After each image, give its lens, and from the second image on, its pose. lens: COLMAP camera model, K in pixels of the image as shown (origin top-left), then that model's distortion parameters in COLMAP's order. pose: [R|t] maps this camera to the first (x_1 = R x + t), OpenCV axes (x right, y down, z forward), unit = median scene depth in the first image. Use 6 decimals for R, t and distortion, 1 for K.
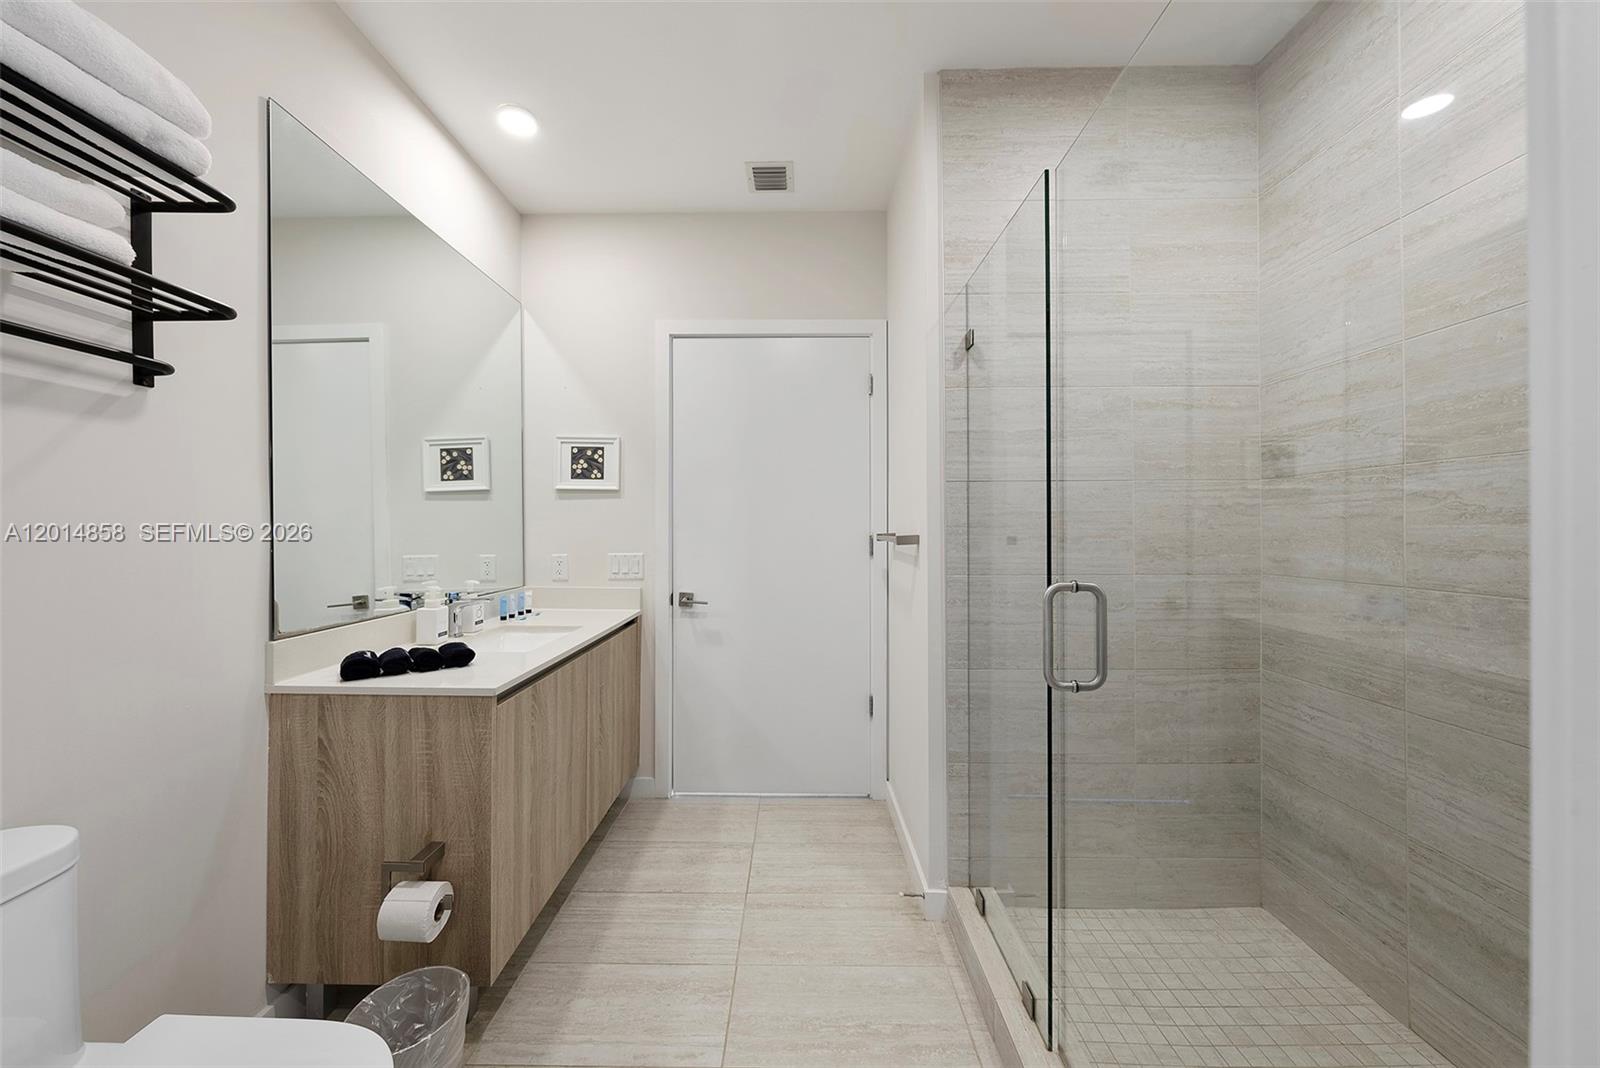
lens RADIAL K [[540.5, 0, 796.3], [0, 540.5, 529.5], [0, 0, 1]] dist [-0.001107, -0.000041]
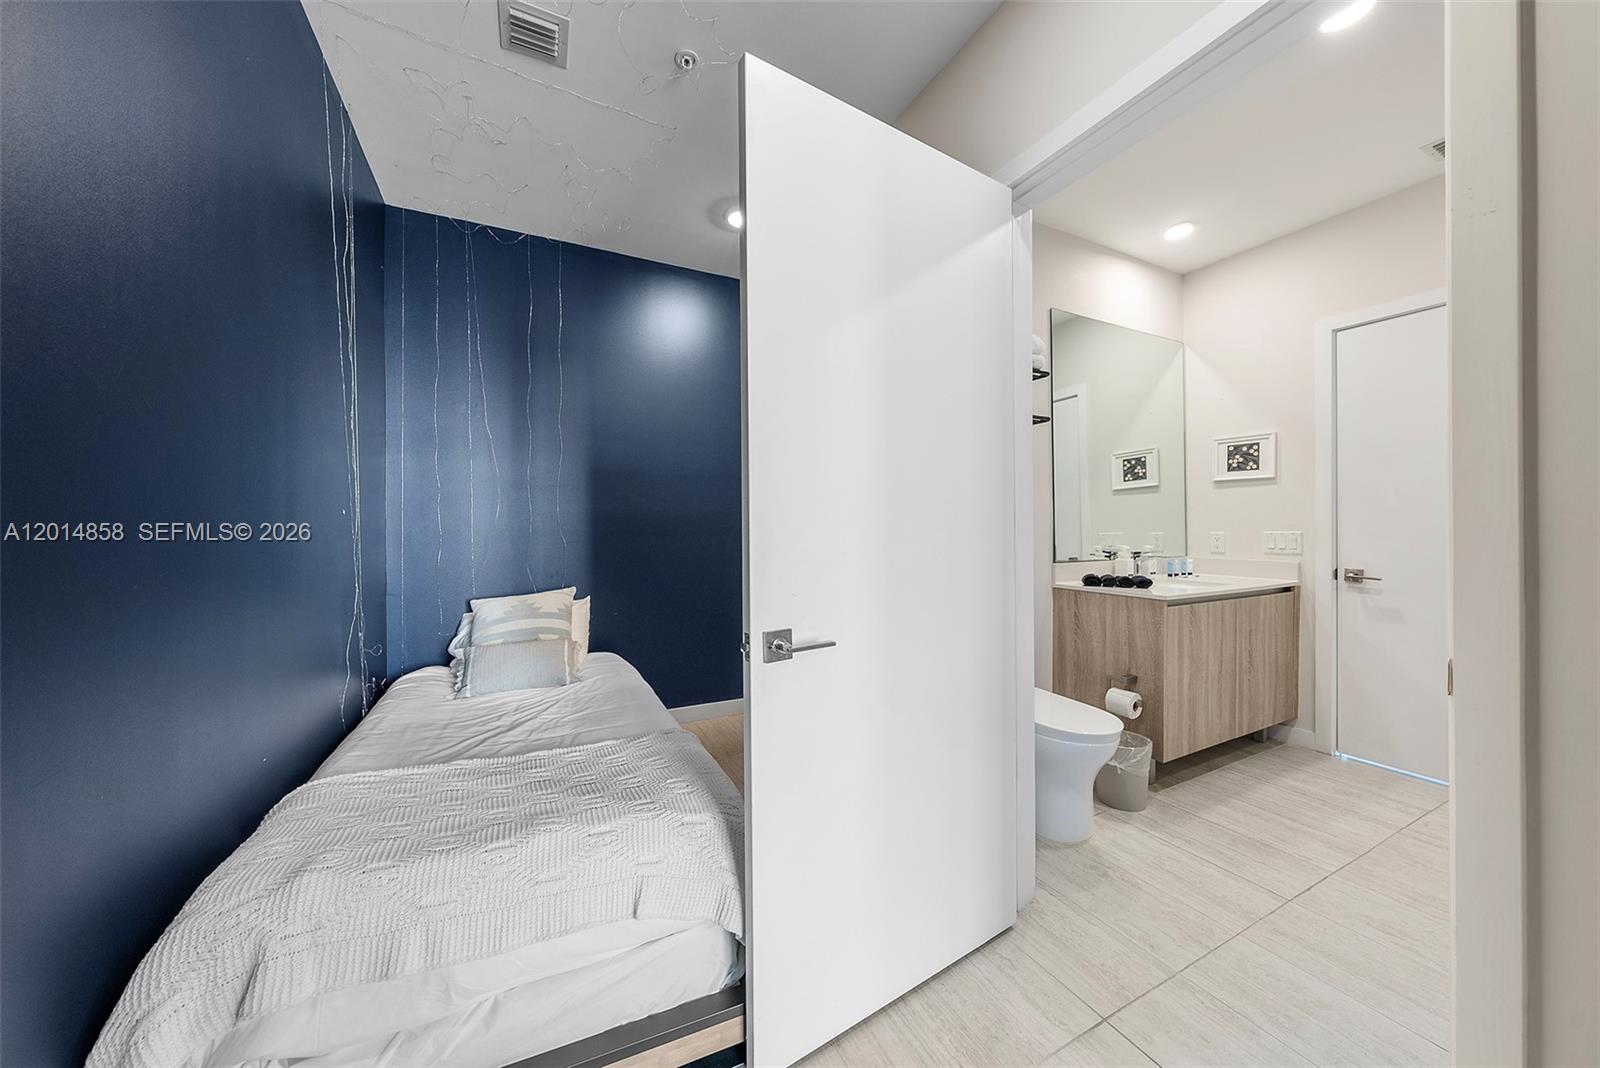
lens RADIAL K [[540.5, 0, 796.3], [0, 540.5, 529.5], [0, 0, 1]] dist [-0.001107, -0.000041]
pose [[0.454998, -0.001048, -0.890492, 0.318729], [0.003470, 0.999994, 0.000596, 0.047000], [0.890486, -0.003361, 0.454998, -0.601865]]
